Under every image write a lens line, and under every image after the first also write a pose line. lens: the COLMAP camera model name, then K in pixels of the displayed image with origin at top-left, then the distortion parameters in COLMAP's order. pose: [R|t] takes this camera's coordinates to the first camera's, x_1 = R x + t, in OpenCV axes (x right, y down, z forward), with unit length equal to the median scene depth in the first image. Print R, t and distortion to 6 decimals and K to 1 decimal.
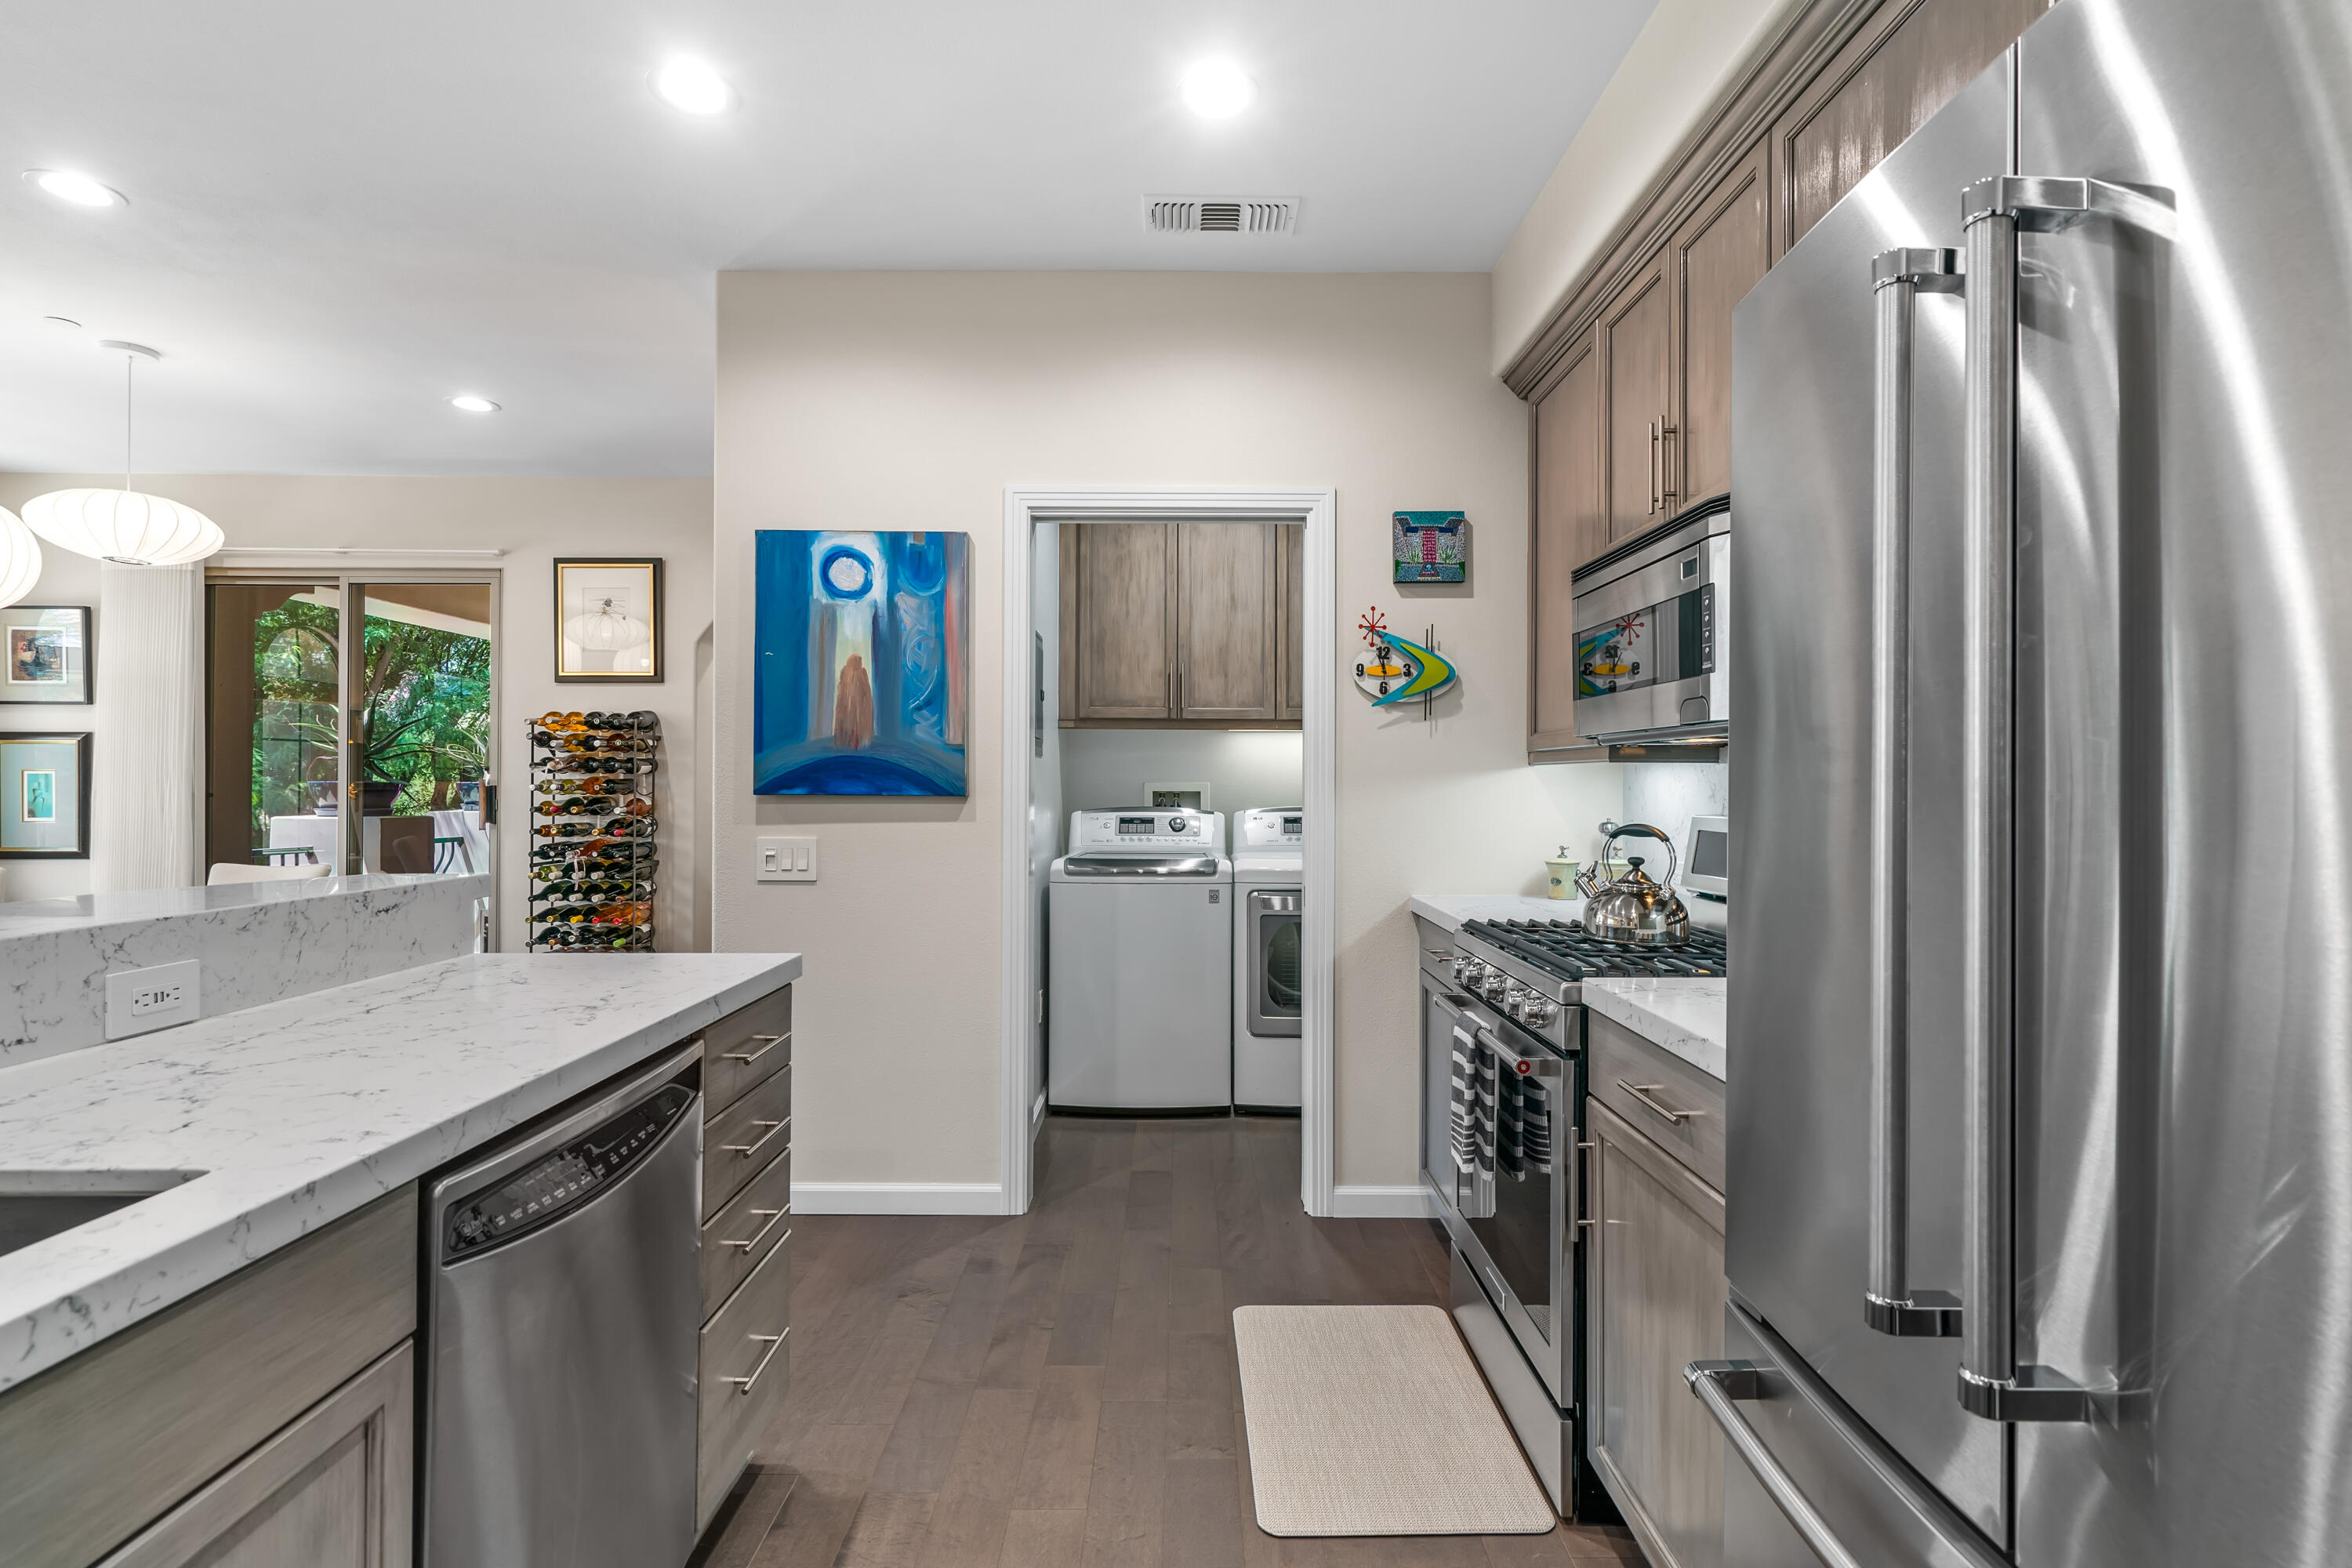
lens RADIAL K [[1115.4, 0, 1183.5], [0, 1115.4, 766.1], [0, 0, 1]] dist [-0.001718, 0.000286]
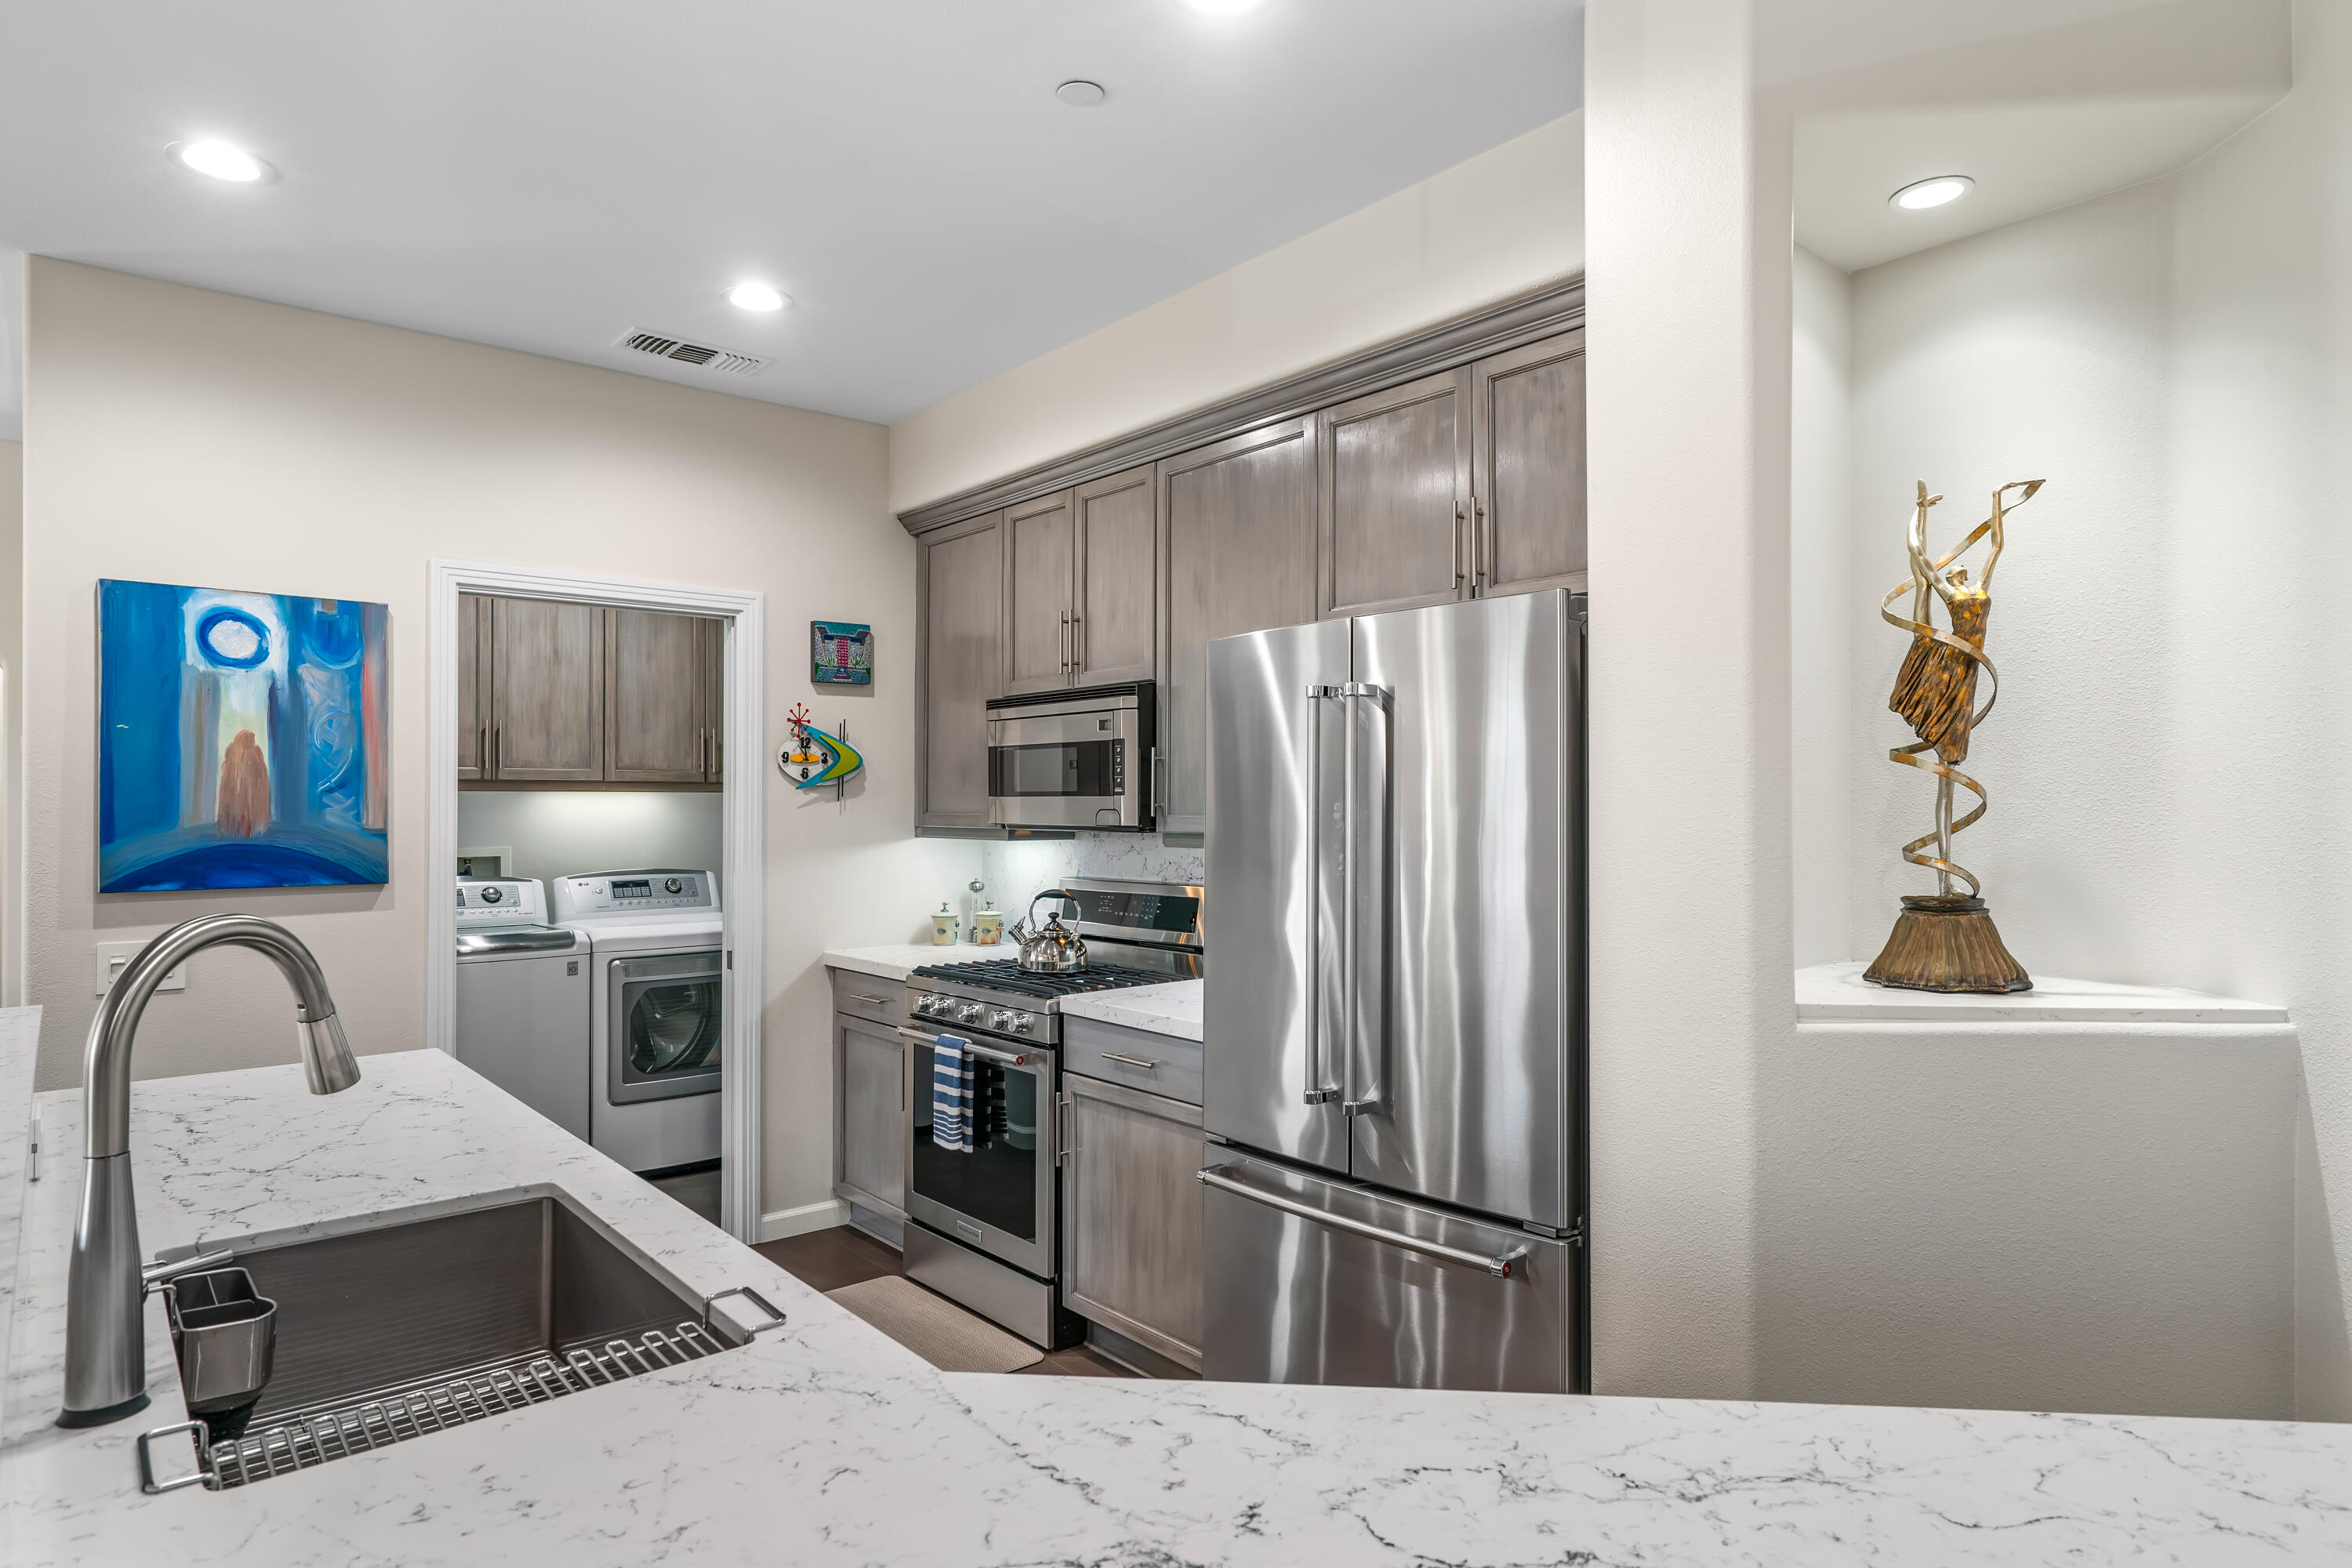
lens RADIAL K [[1320.5, 0, 1173.4], [0, 1320.5, 793.7], [0, 0, 1]] dist [0.002404, -0.001351]
pose [[0.767008, -0.000899, 0.641637, -0.400610], [-0.003863, 0.999974, 0.006019, -0.058212], [-0.641626, -0.007095, 0.766985, -0.286508]]
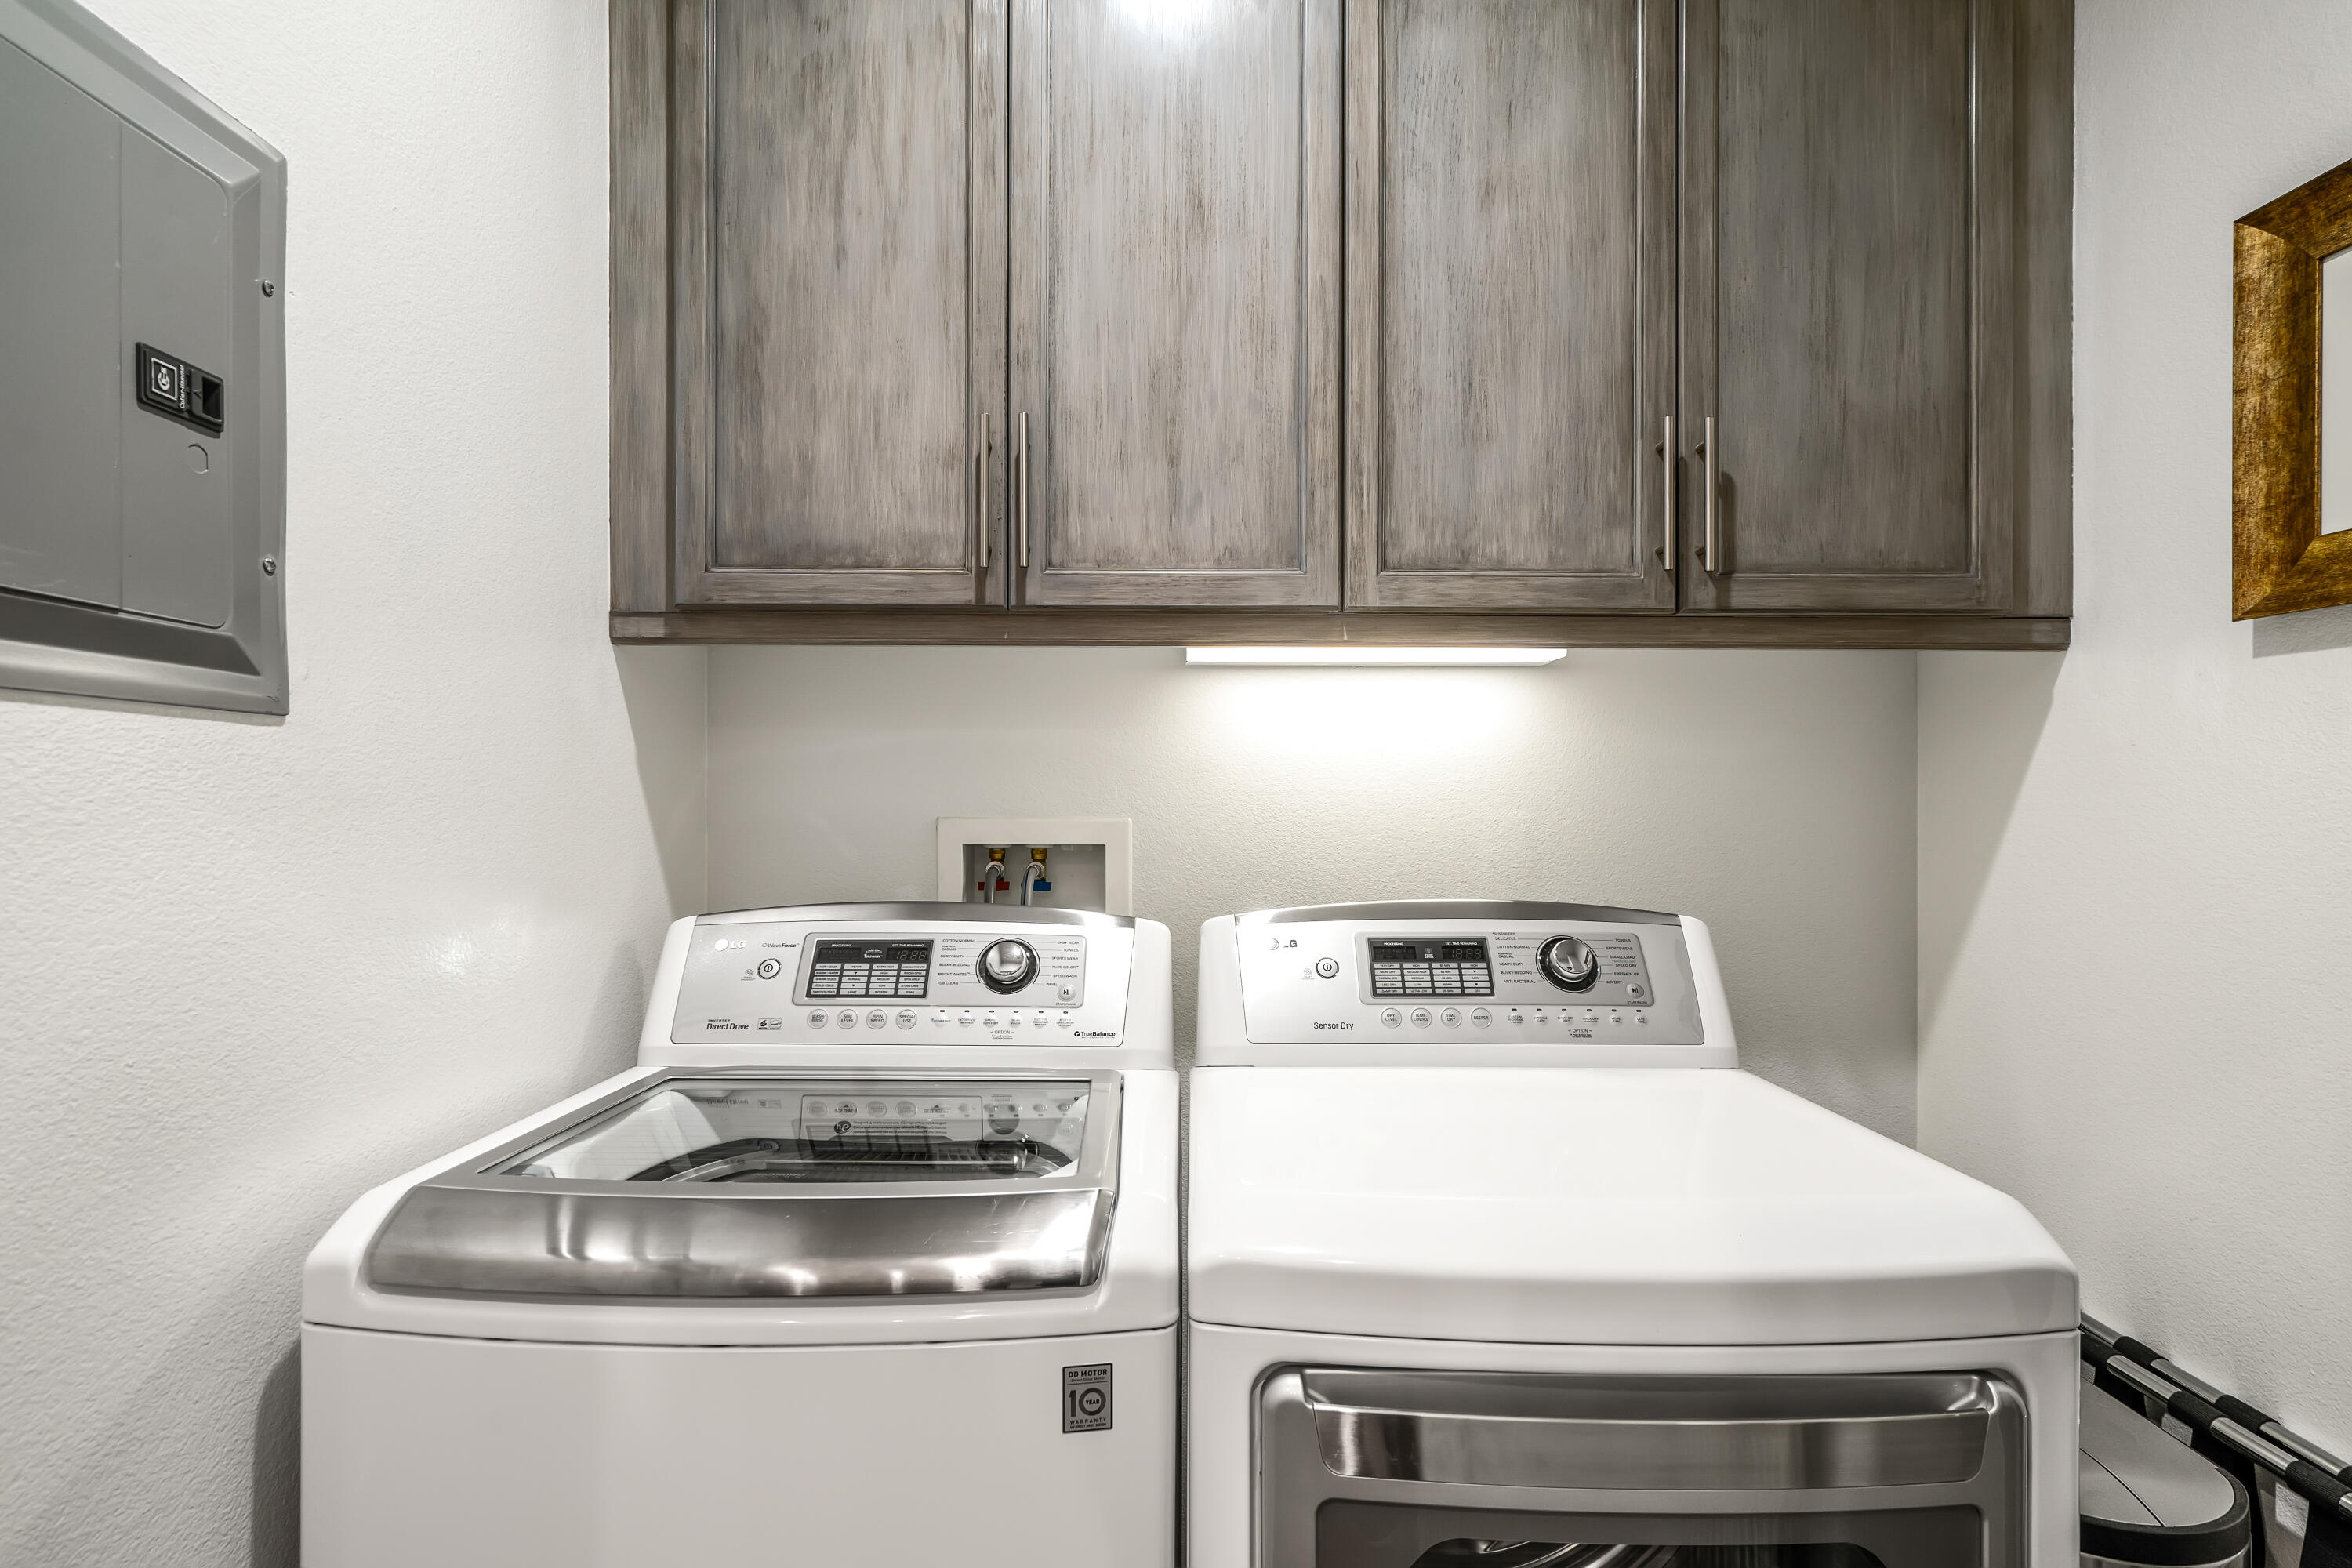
lens RADIAL K [[1161.8, 0, 1173.9], [0, 1161.8, 785.2], [0, 0, 1]] dist [-0.001953, 0.001187]
pose [[0.999998, -0.001467, 0.001569, 0.055390], [0.001458, 0.999982, 0.005821, 0.004264], [-0.001577, -0.005819, 0.999982, 1.015389]]
